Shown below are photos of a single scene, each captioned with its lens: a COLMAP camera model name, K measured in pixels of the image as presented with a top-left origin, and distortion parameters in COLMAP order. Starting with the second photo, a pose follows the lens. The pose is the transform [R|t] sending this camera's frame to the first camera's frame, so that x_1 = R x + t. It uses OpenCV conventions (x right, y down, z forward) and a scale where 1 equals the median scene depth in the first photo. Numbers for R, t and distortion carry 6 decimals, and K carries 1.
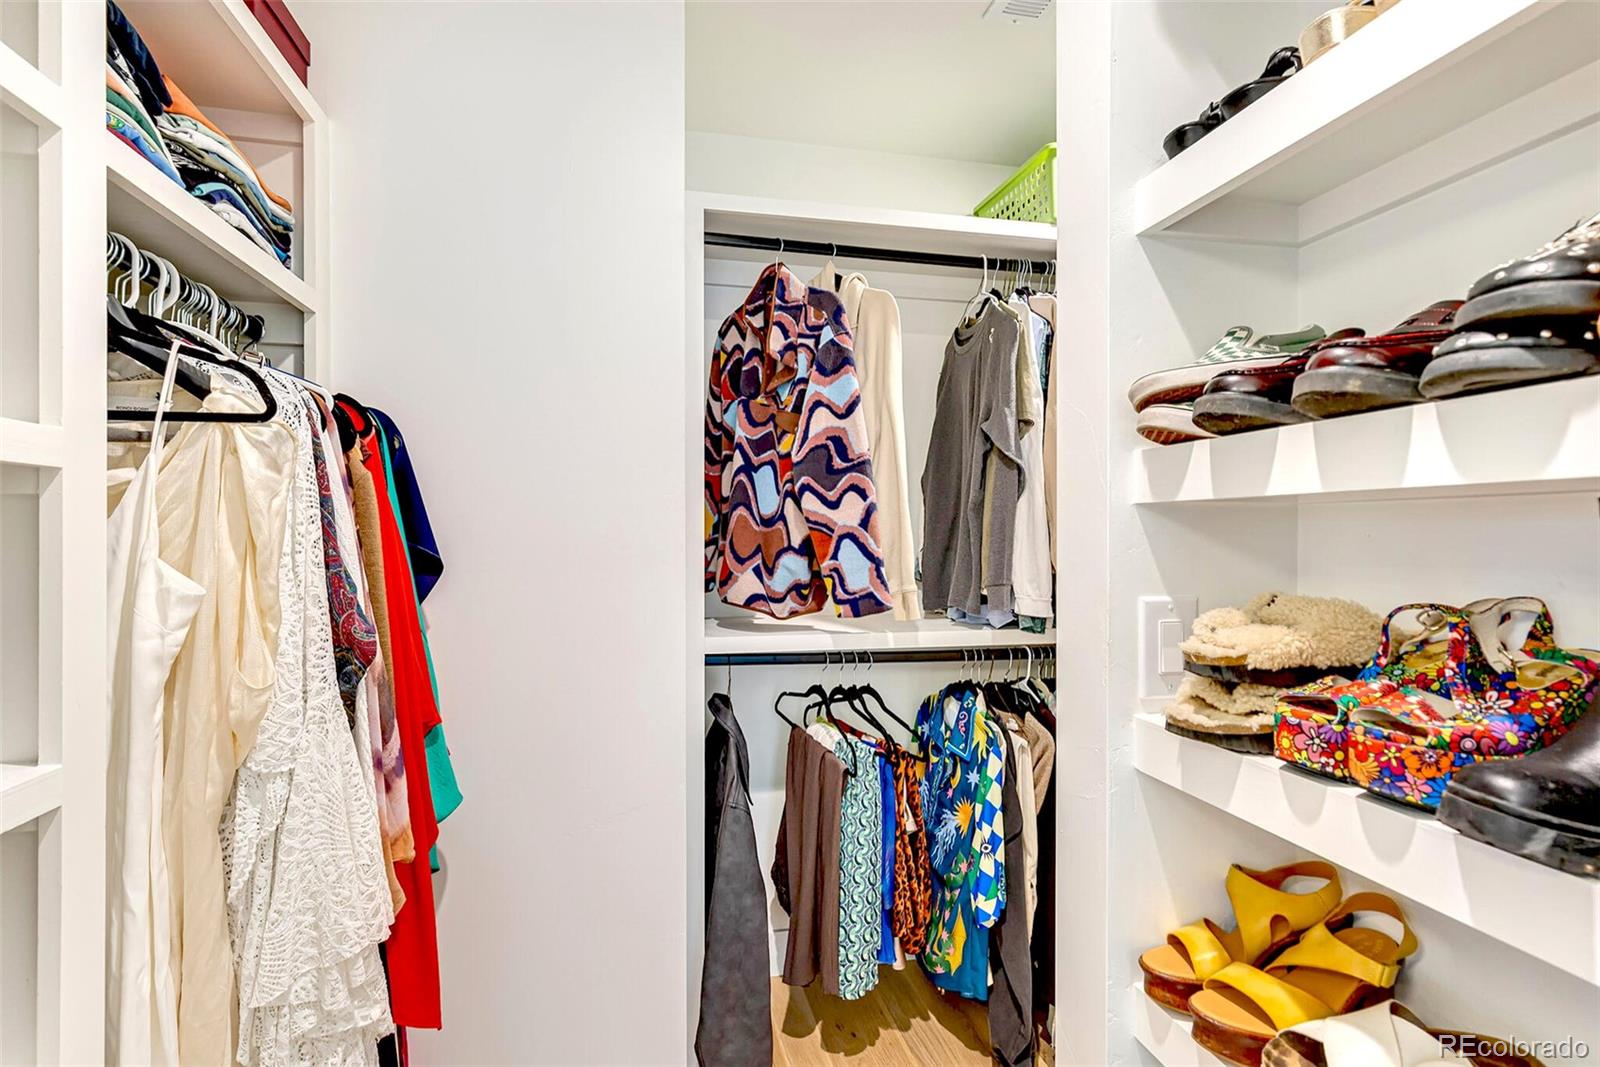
lens RADIAL K [[730.1, 0, 789.3], [0, 730.1, 523.2], [0, 0, 1]] dist [0.030301, -0.000472]
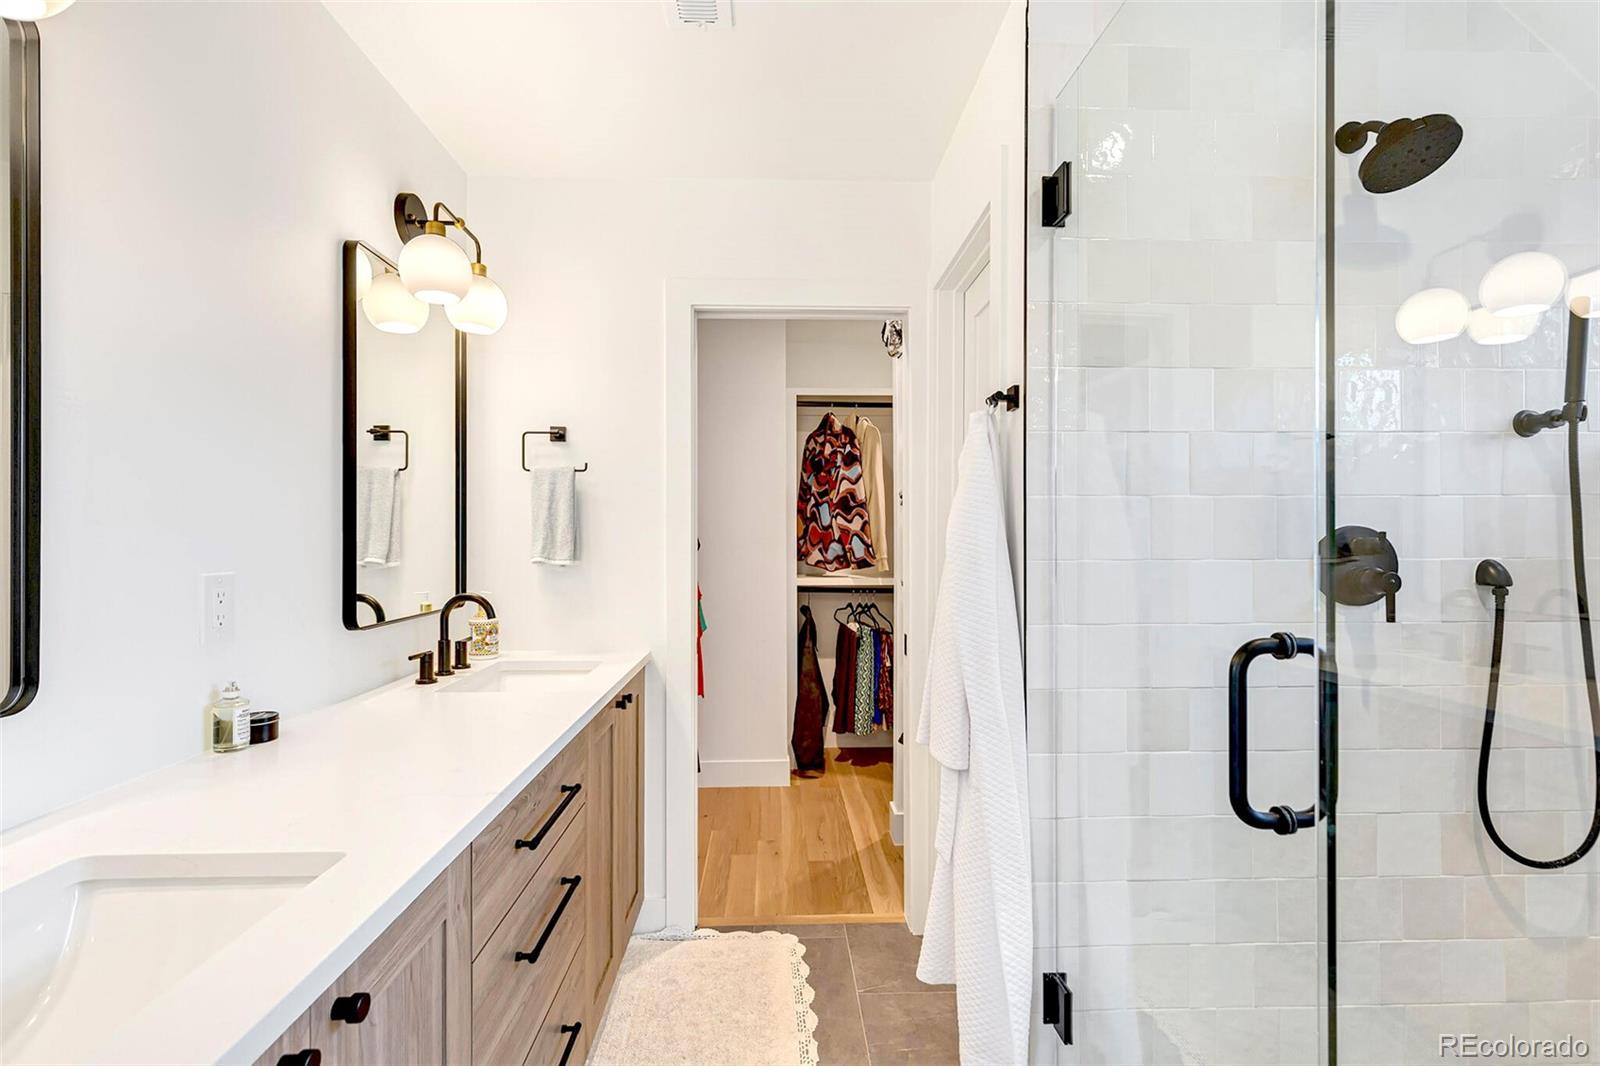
lens RADIAL K [[730.1, 0, 795.3], [0, 730.1, 528.0], [0, 0, 1]] dist [0.030301, -0.000472]
pose [[0.983326, -0.000236, -0.181851, 0.292472], [0.000021, 0.999999, -0.001184, -0.000823], [0.181851, 0.001161, 0.983325, -1.245832]]
